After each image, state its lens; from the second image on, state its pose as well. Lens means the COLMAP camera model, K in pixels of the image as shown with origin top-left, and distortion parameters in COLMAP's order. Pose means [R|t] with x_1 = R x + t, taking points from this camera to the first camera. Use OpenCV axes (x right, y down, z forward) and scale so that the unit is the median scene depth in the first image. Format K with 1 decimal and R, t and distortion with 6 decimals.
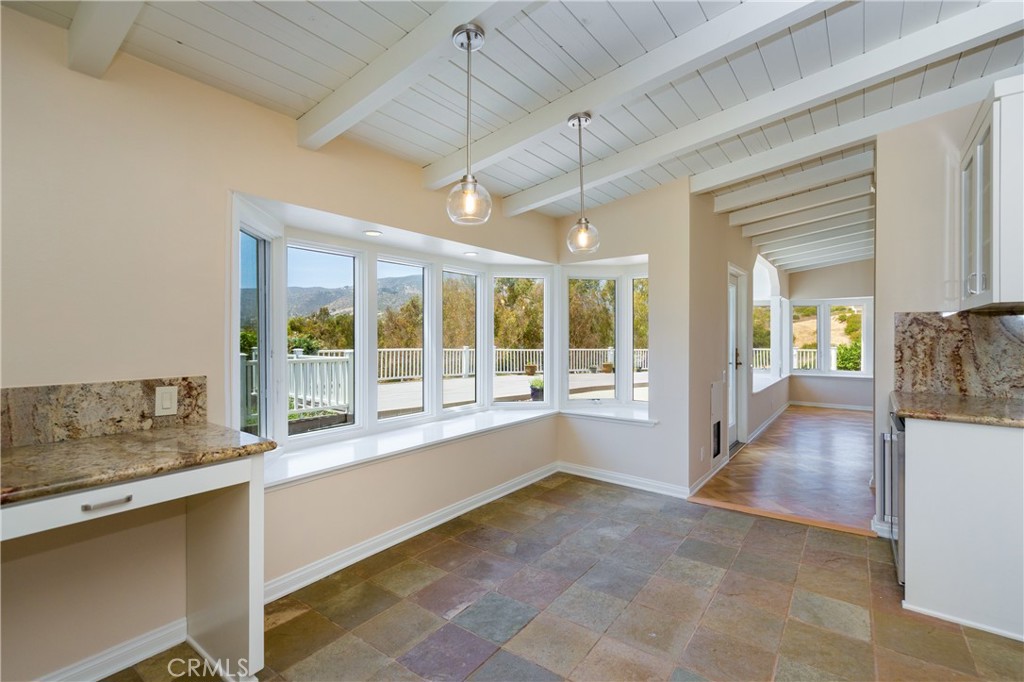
lens RADIAL K [[458.5, 0, 517.3], [0, 458.5, 338.7], [0, 0, 1]] dist [0.001511, 0.000128]
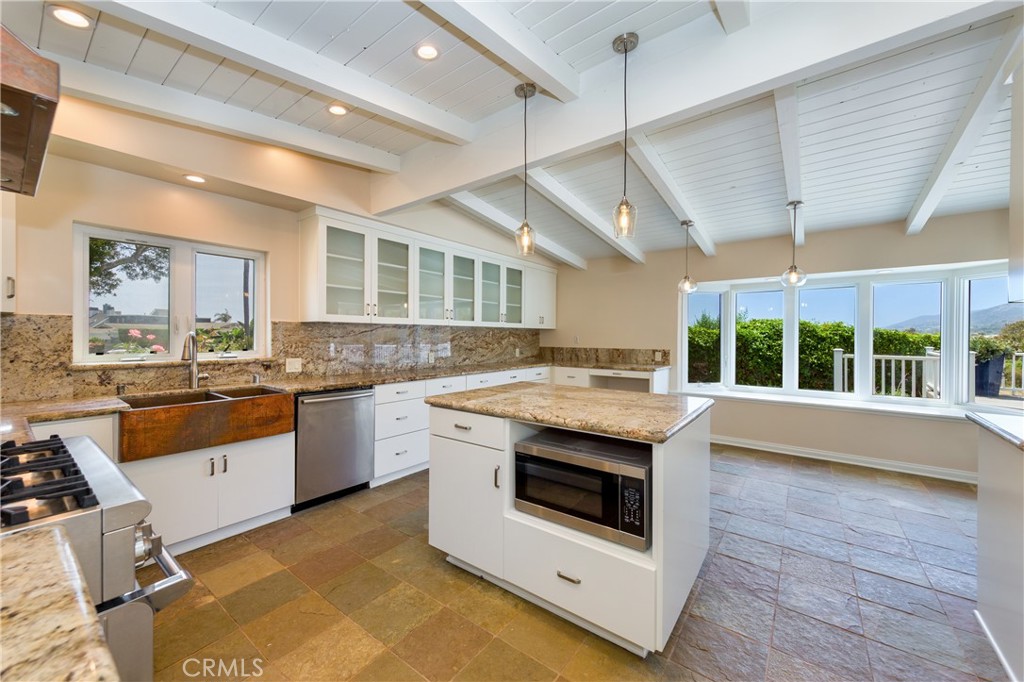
lens RADIAL K [[413.3, 0, 509.9], [0, 413.3, 333.9], [0, 0, 1]] dist [0.000475, 0.000008]
pose [[0.007893, 0.004712, -0.999958, 1.911455], [-0.018414, 0.999820, 0.004566, -0.017762], [0.999799, 0.018377, 0.007978, -0.074007]]
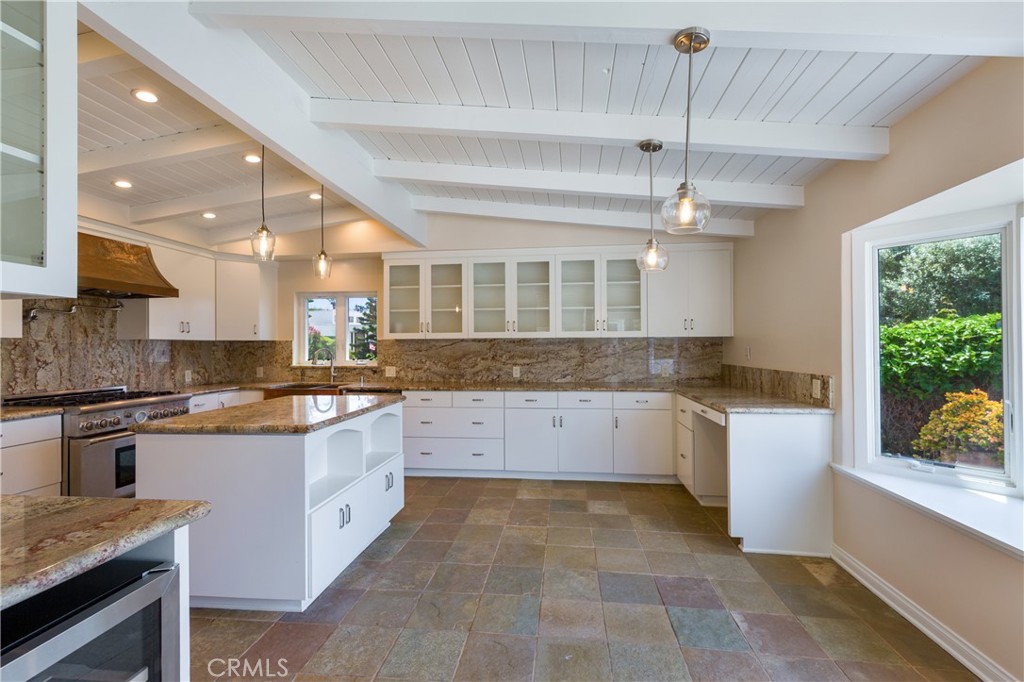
lens RADIAL K [[432.9, 0, 512.0], [0, 432.9, 341.0], [0, 0, 1]] dist [-0.000681, -0.000195]
pose [[-0.869590, 0.002555, -0.493767, 0.758493], [0.005367, 0.999976, -0.004277, -0.021790], [0.493745, -0.006369, -0.869584, 1.553893]]
